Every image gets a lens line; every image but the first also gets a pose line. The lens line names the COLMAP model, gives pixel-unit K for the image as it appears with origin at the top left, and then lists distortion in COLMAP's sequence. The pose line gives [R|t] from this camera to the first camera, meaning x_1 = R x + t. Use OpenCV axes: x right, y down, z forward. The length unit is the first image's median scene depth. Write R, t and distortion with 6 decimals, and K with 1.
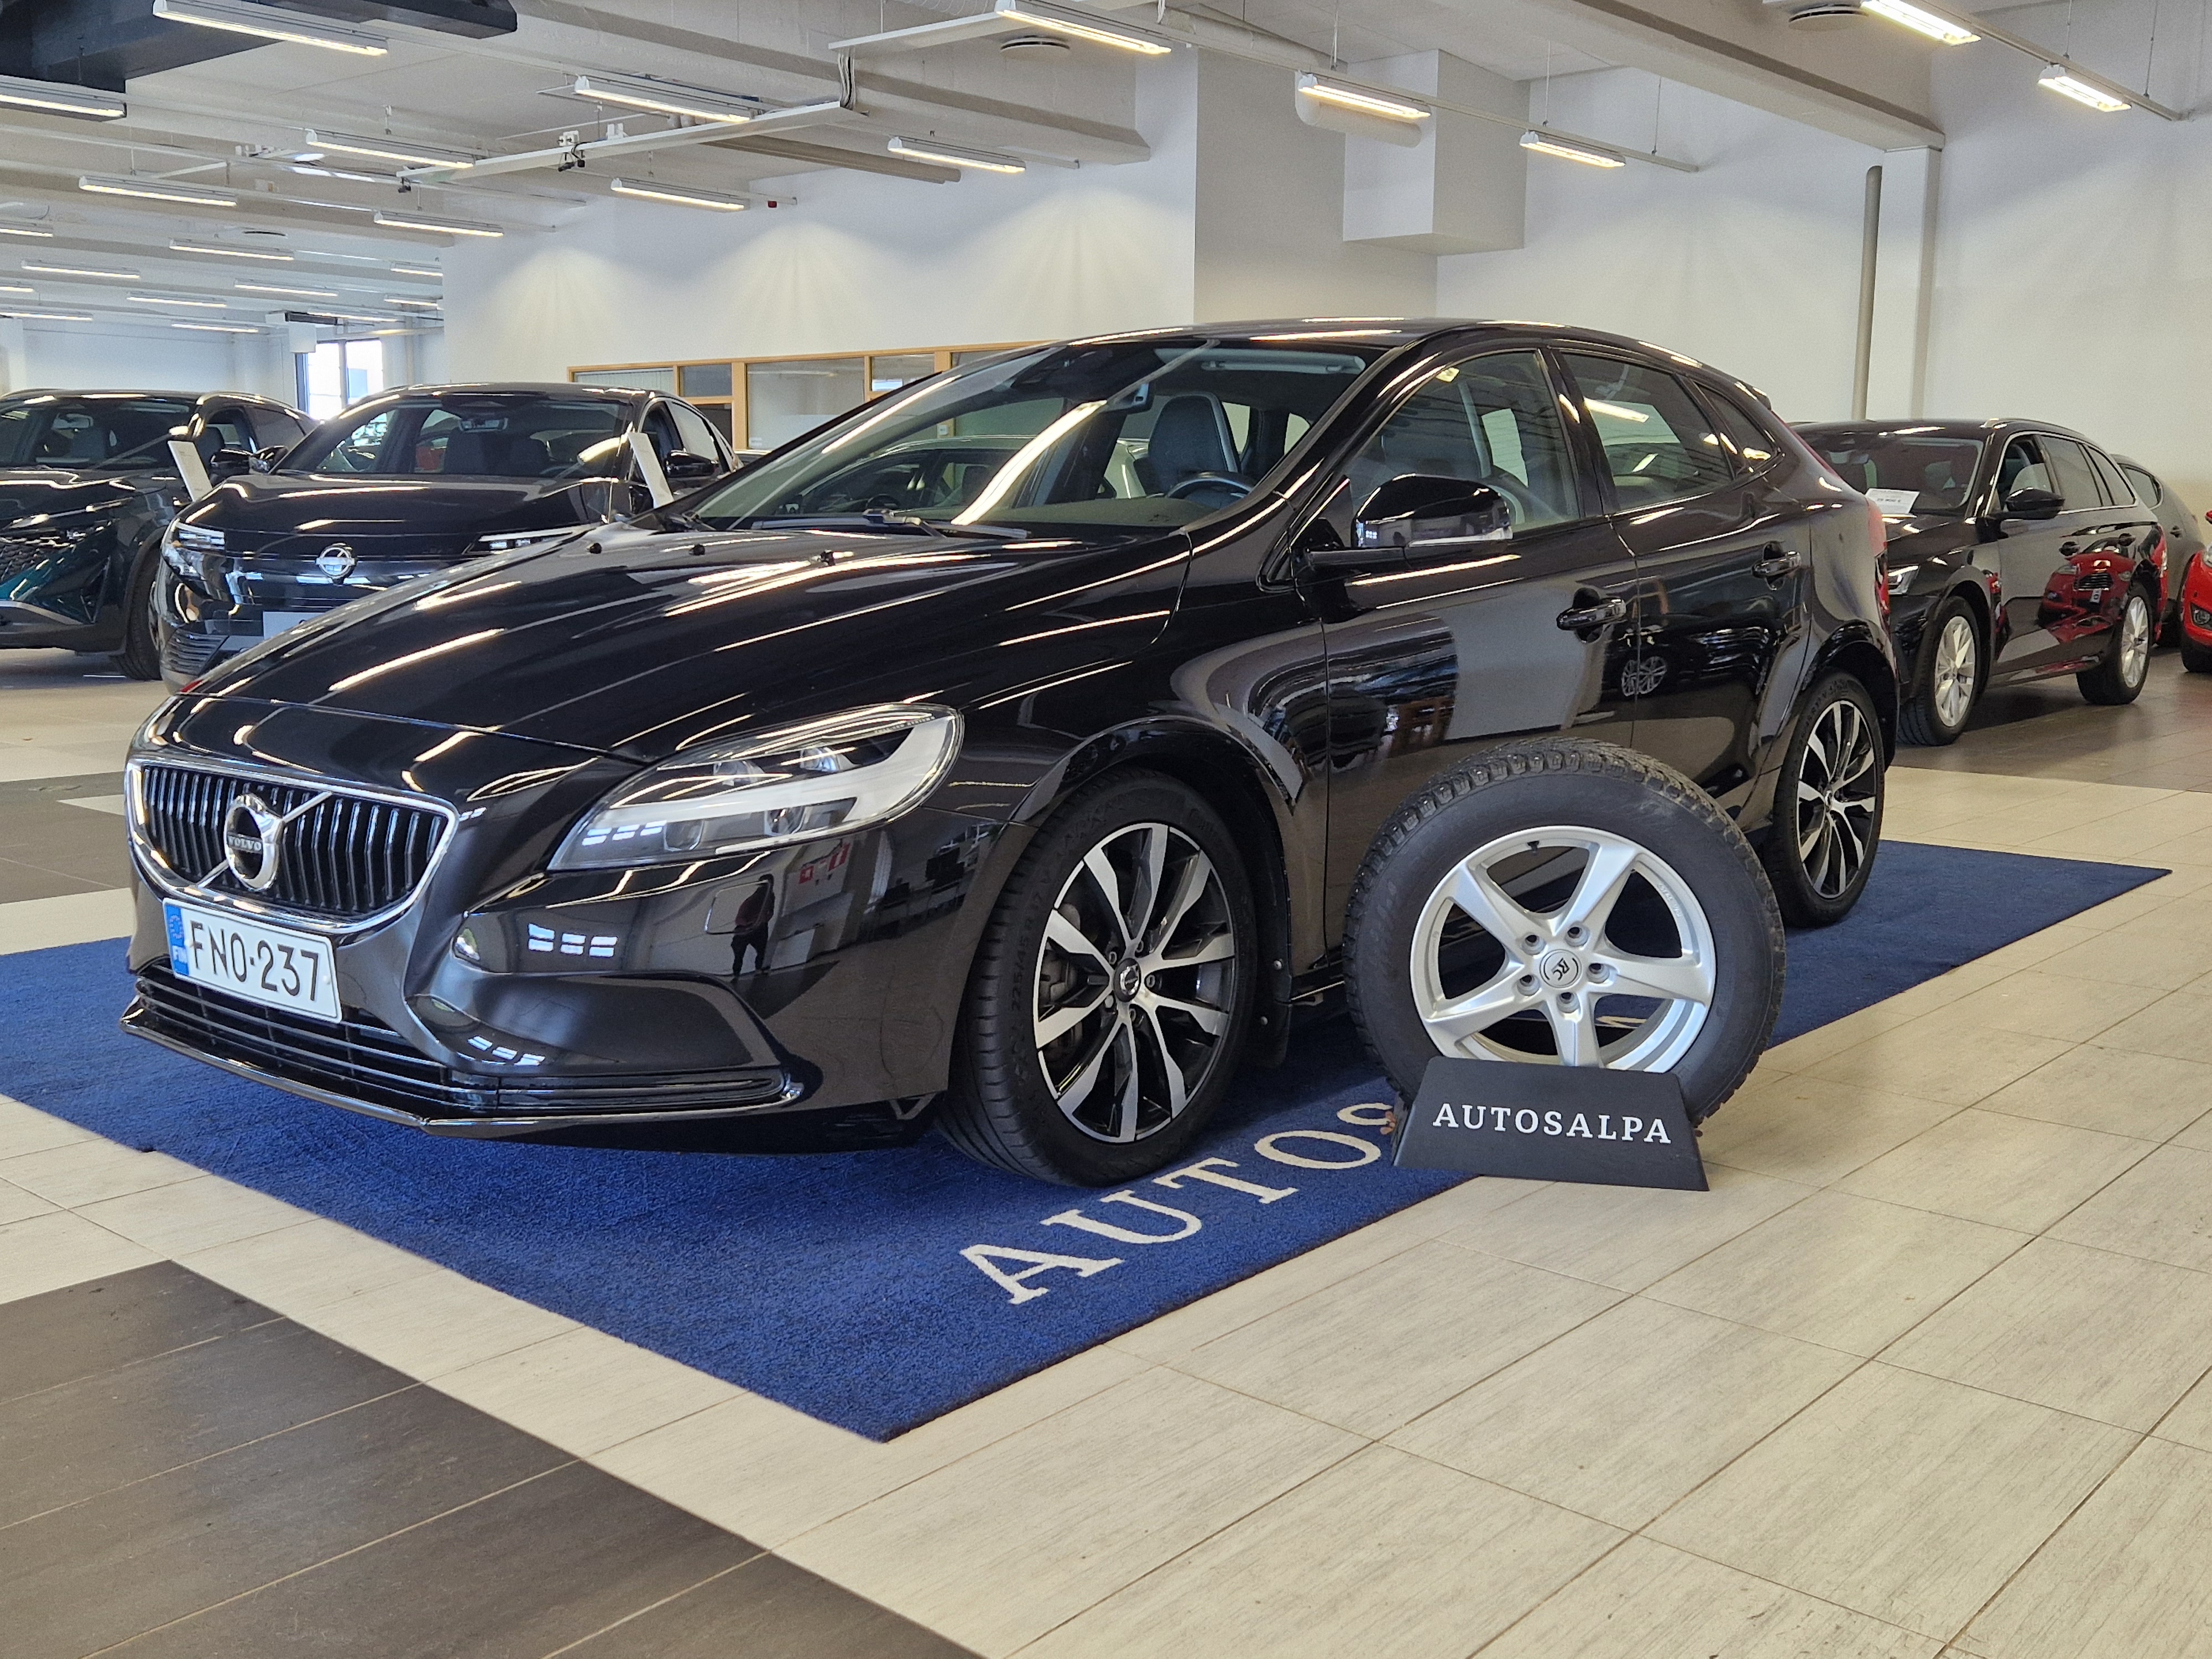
lens RADIAL K [[2164.2, 0, 1102.5], [0, 2164.2, 787.0], [0, 0, 1]] dist [0.048930, -0.031320]
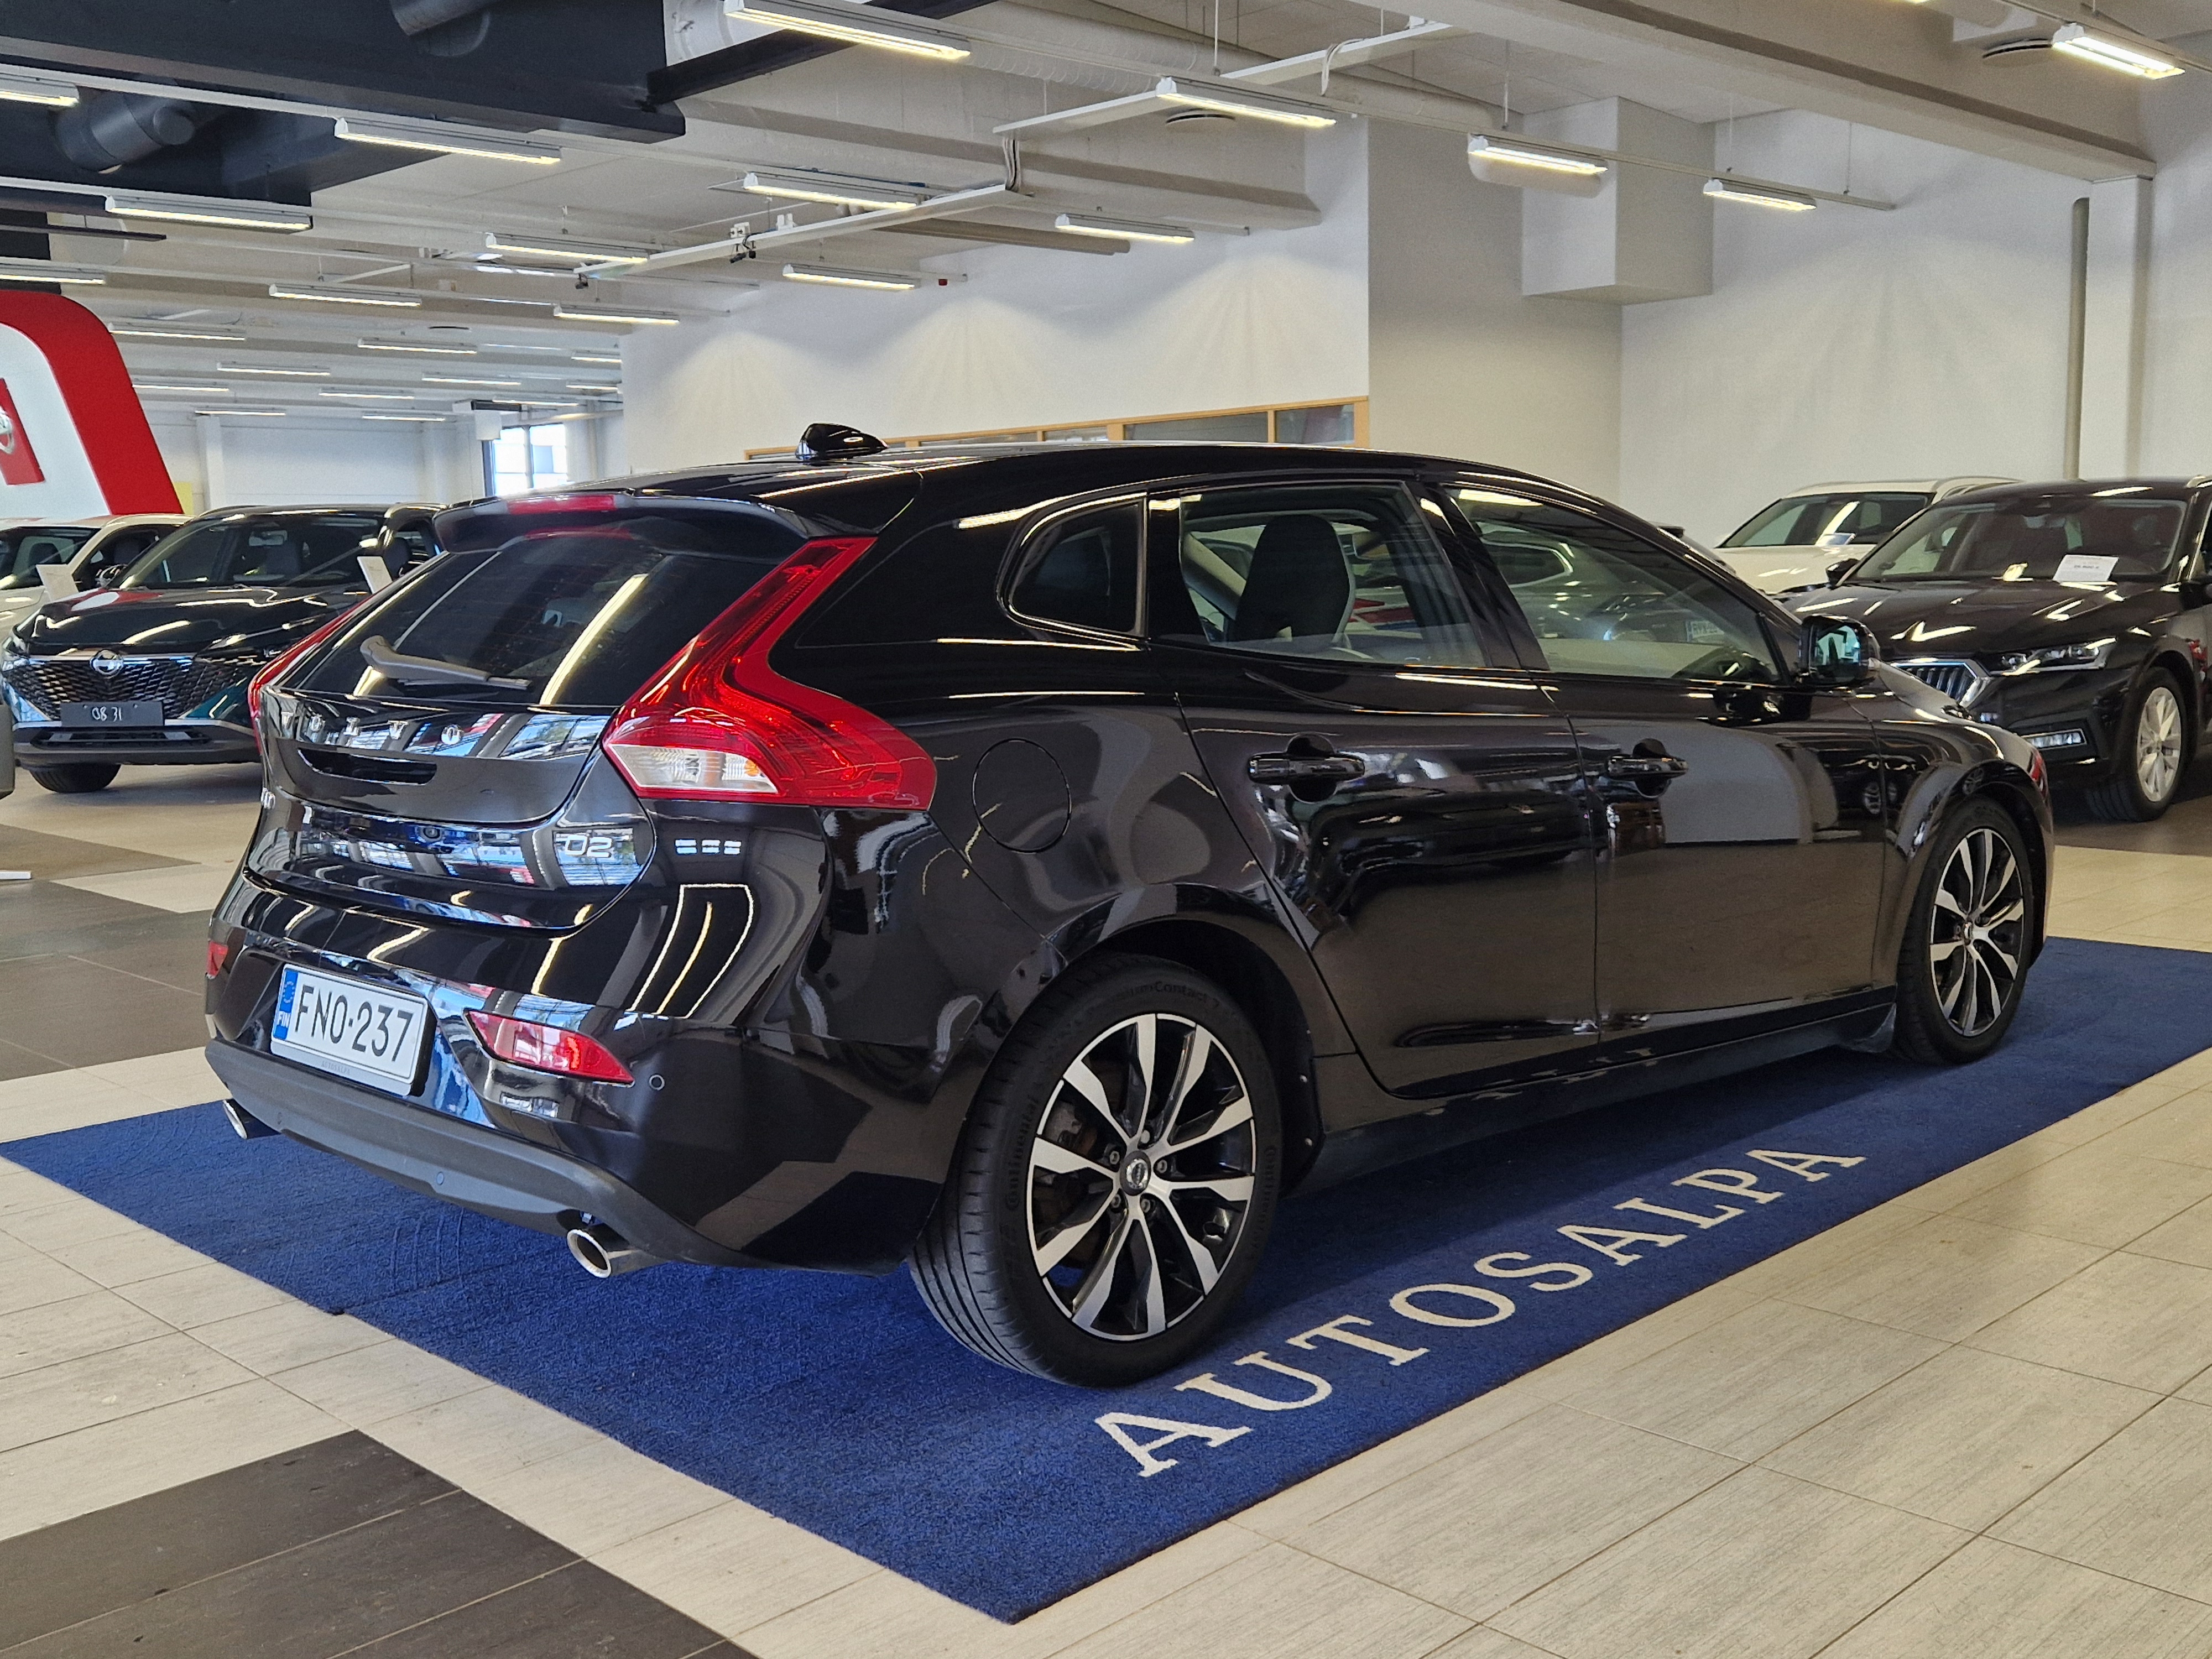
lens RADIAL K [[2229.9, 0, 1147.4], [0, 2229.9, 827.3], [0, 0, 1]] dist [0.021162, 0.029541]
pose [[0.997239, -0.024767, -0.070001, 0.035411], [0.024280, 0.999675, -0.007787, -0.051738], [0.070171, 0.006065, 0.997517, -0.055268]]
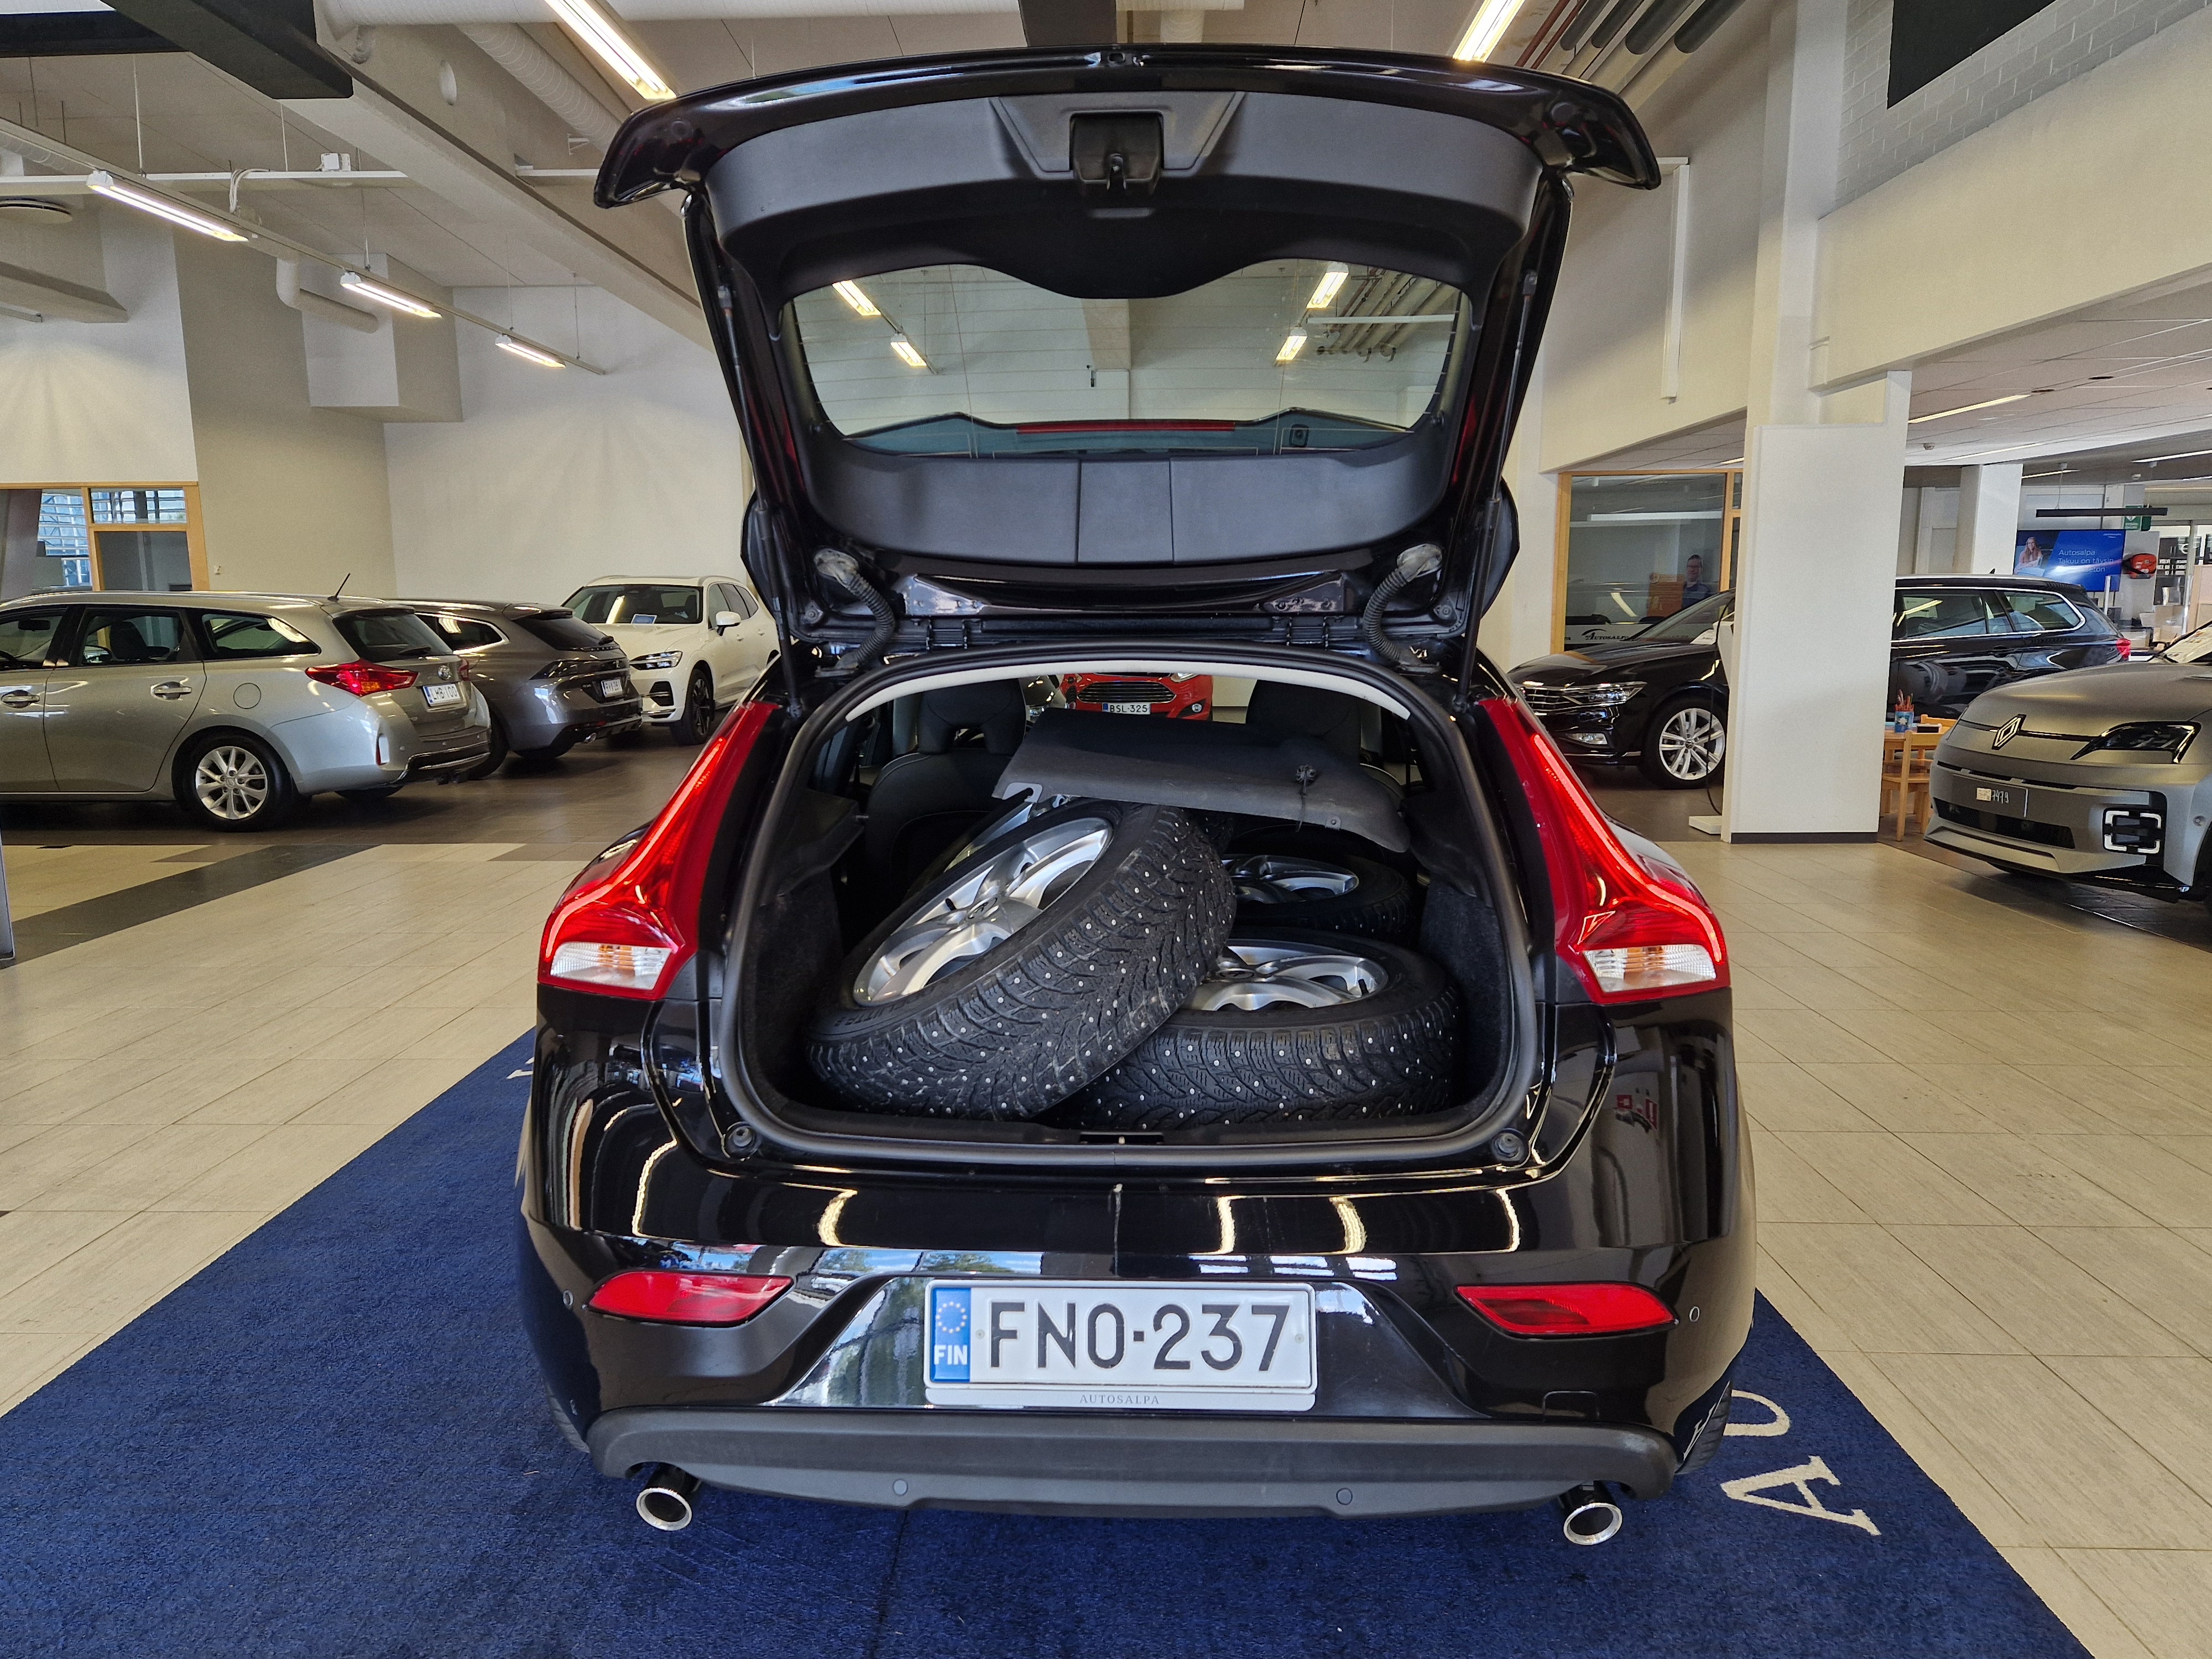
lens RADIAL K [[1566.3, 0, 1068.7], [0, 1566.3, 832.4], [0, 0, 1]] dist [0.028638, -0.004369]
pose [[0.772767, -0.106955, 0.625613, -0.695079], [0.093351, 0.994132, 0.054648, -0.178871], [-0.627787, 0.016172, 0.778217, 0.484084]]
